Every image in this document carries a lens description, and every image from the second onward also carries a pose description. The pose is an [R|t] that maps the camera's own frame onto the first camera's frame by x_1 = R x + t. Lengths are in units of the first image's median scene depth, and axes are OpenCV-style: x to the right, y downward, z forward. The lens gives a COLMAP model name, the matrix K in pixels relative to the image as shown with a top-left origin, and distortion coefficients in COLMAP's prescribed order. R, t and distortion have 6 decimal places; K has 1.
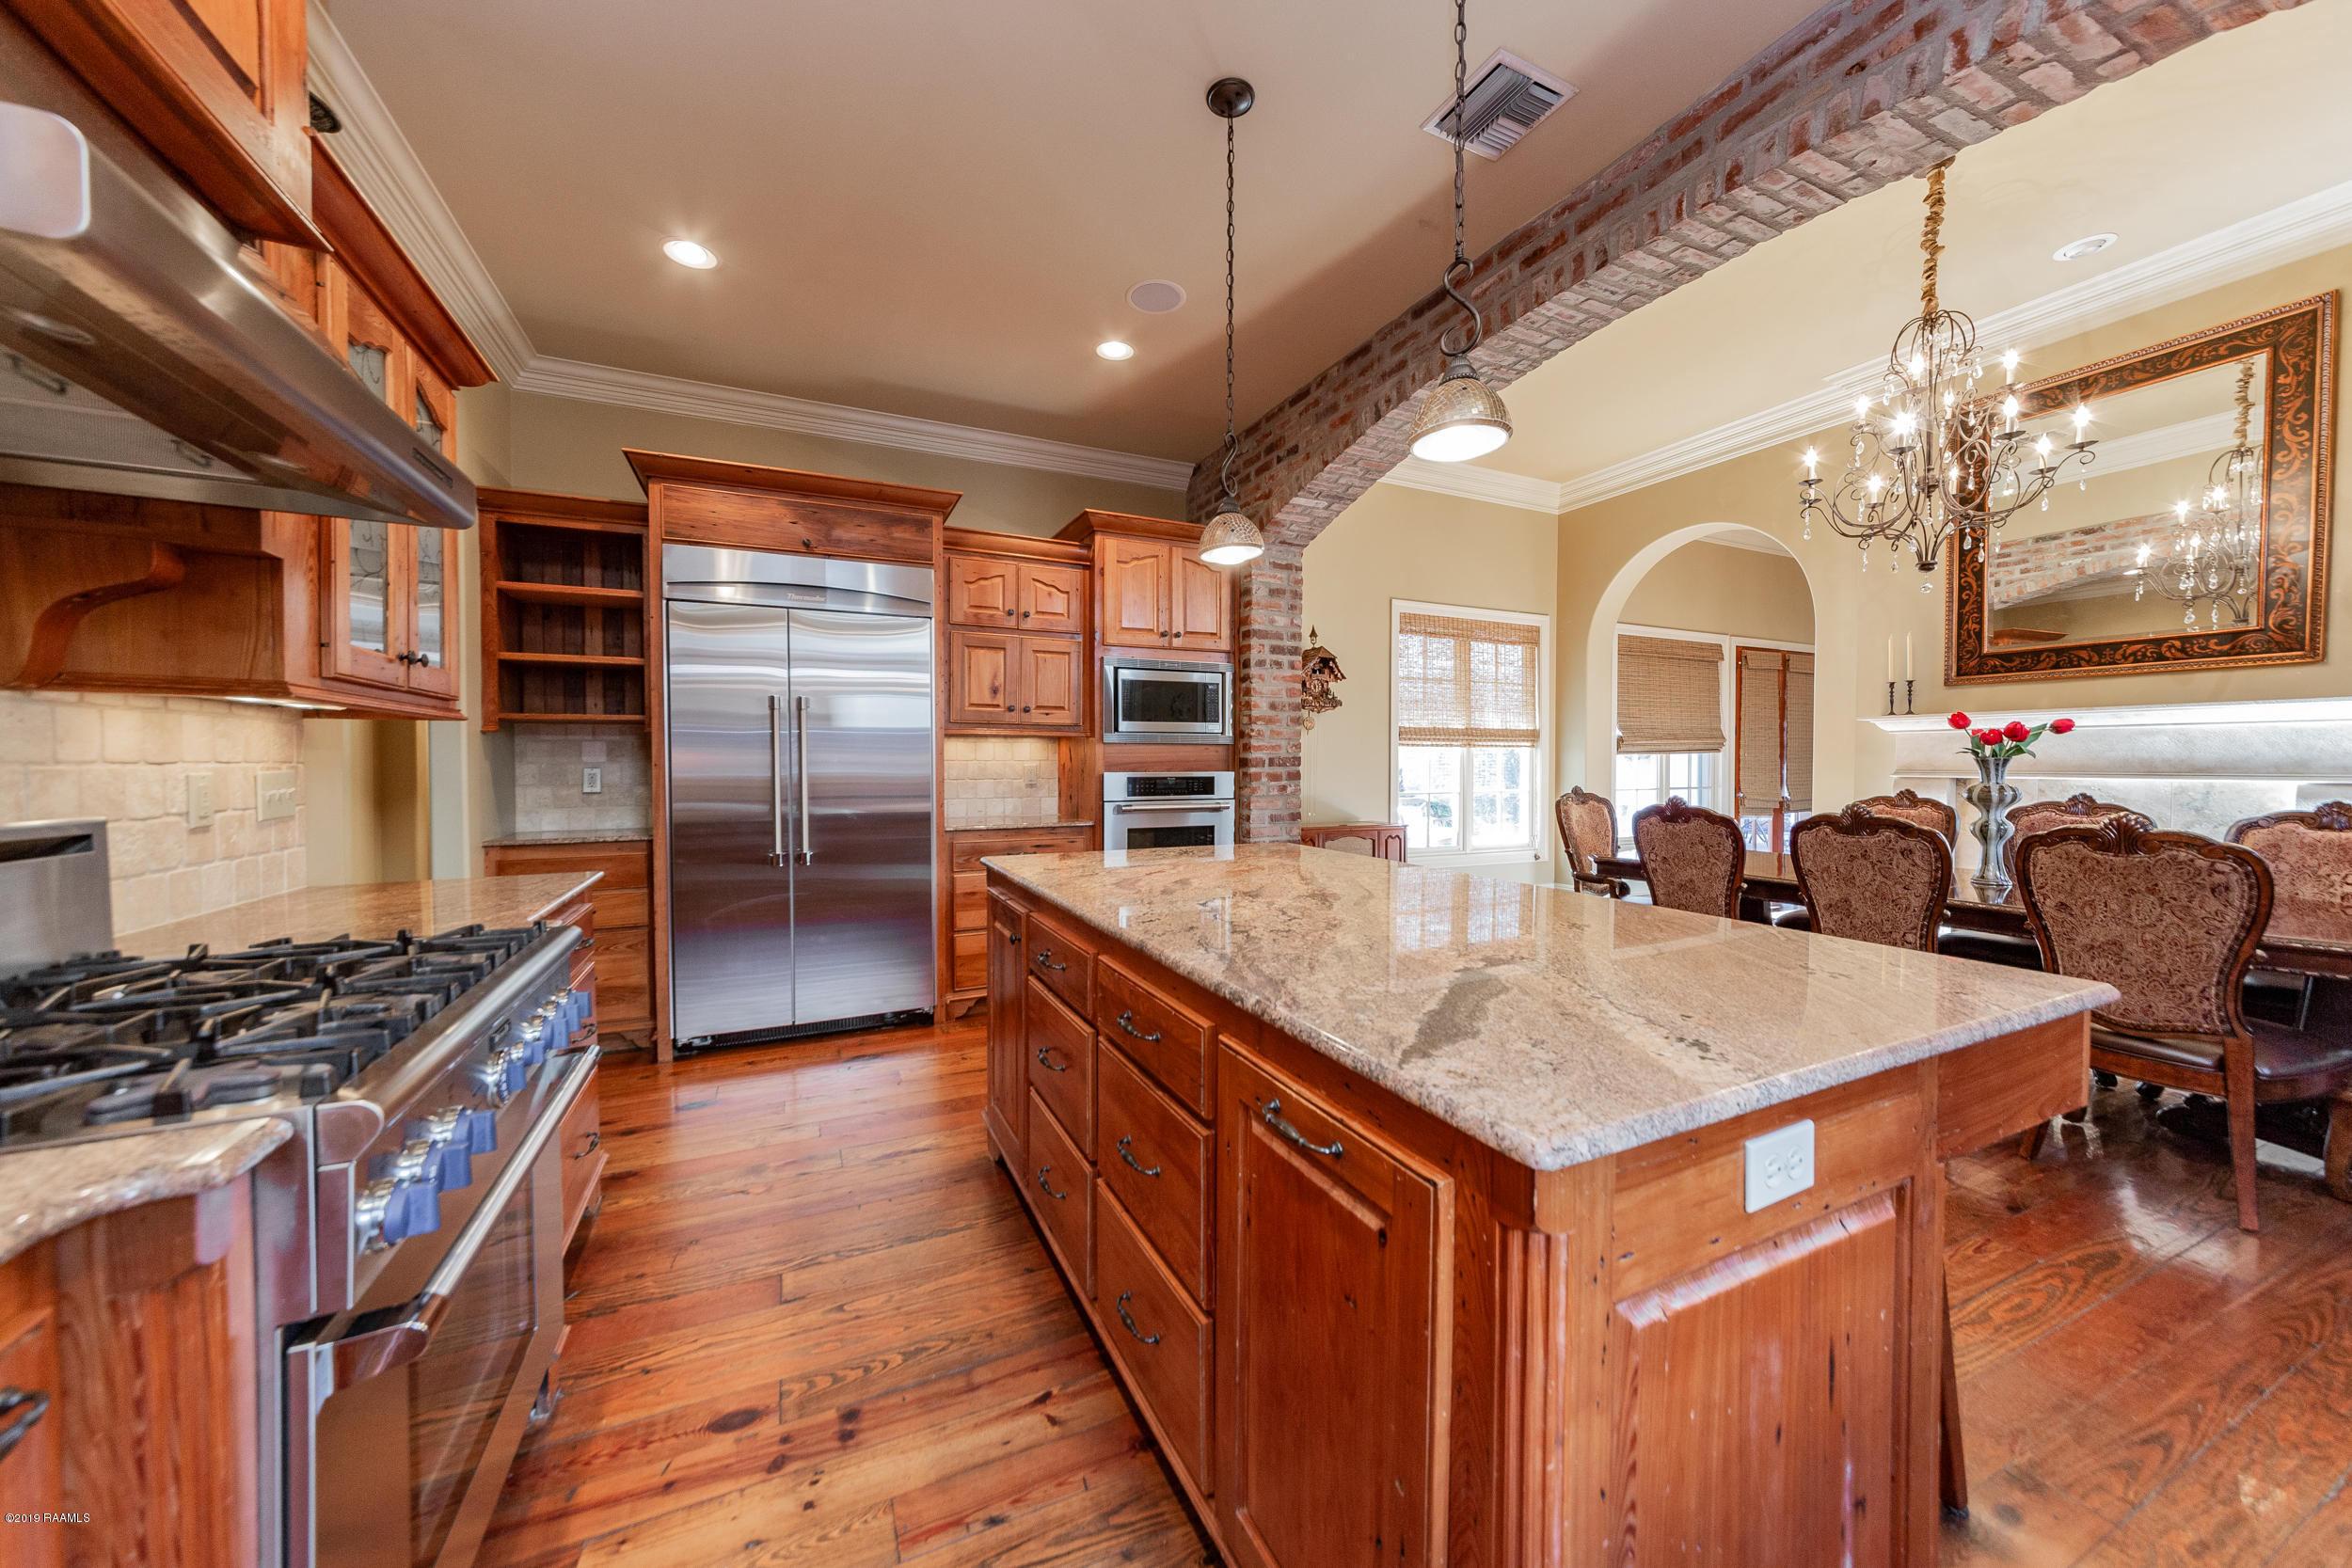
lens RADIAL K [[824.4, 0, 1174.9], [0, 824.4, 775.5], [0, 0, 1]] dist [0.000084, 0.000135]
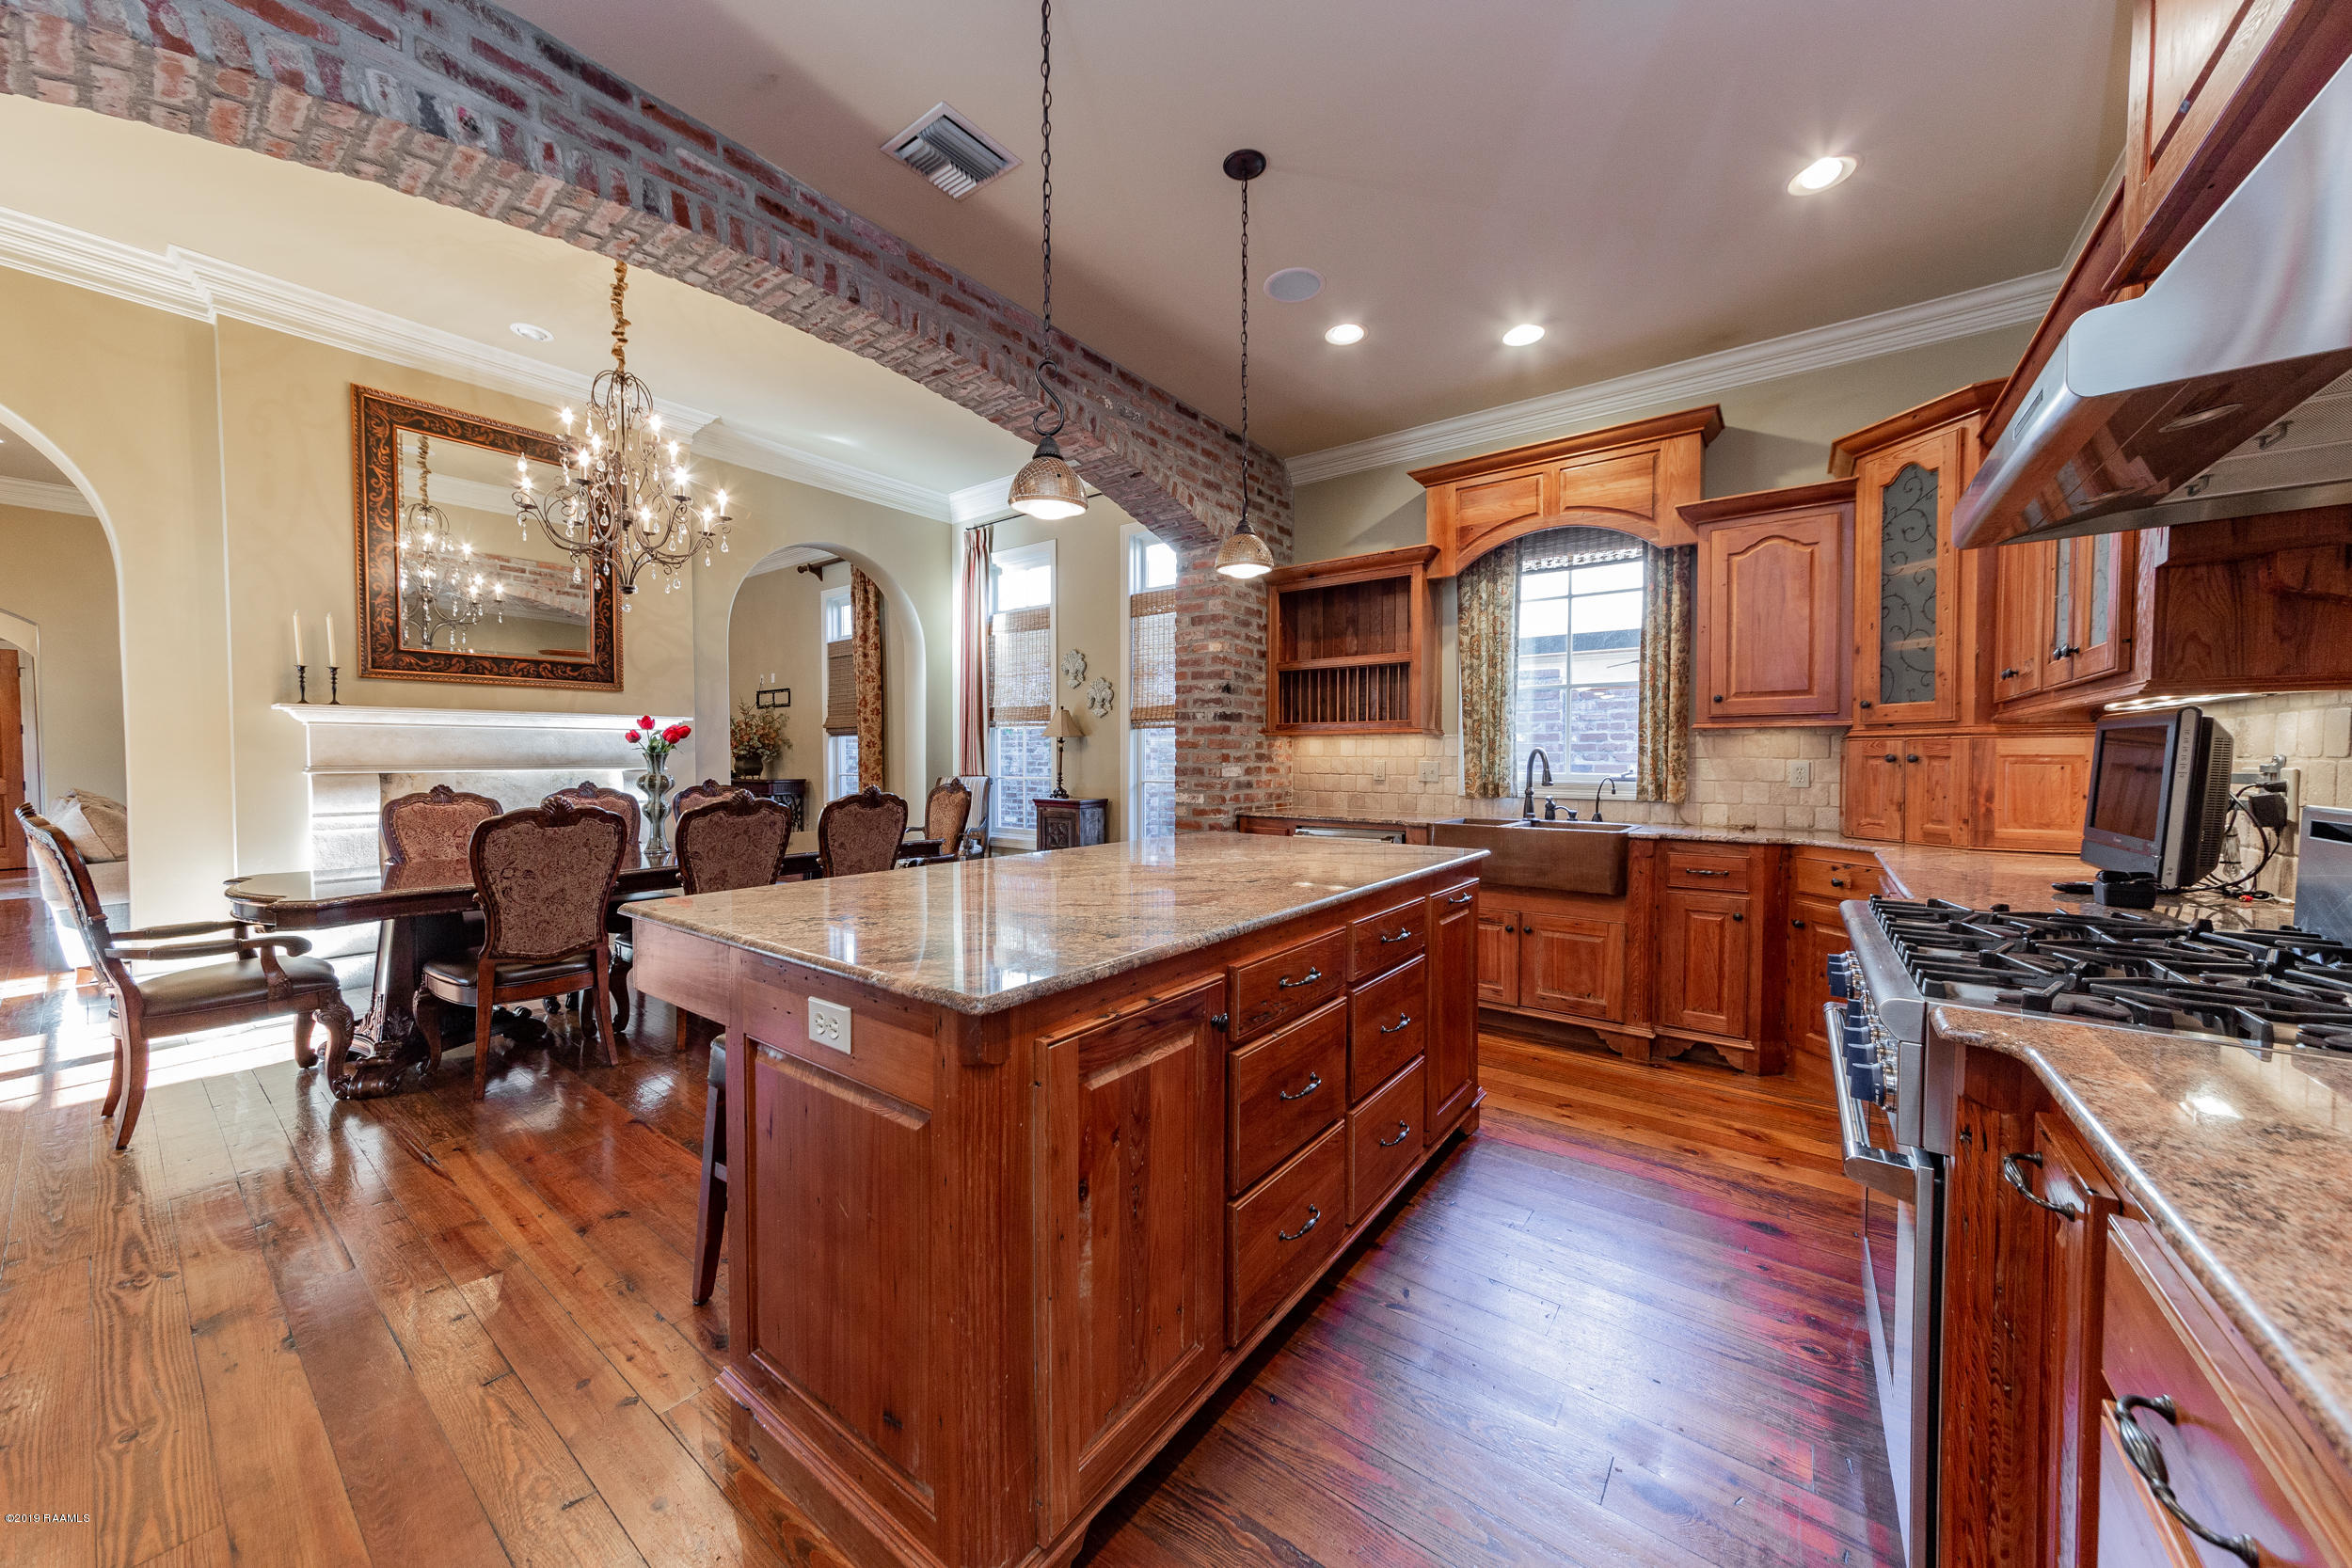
lens RADIAL K [[824.4, 0, 1174.9], [0, 824.4, 775.5], [0, 0, 1]] dist [0.000084, 0.000135]
pose [[-0.462906, -0.022108, 0.886132, -0.491802], [0.016497, 0.999301, 0.033549, -0.016148], [-0.886254, 0.030148, -0.462218, 0.858777]]
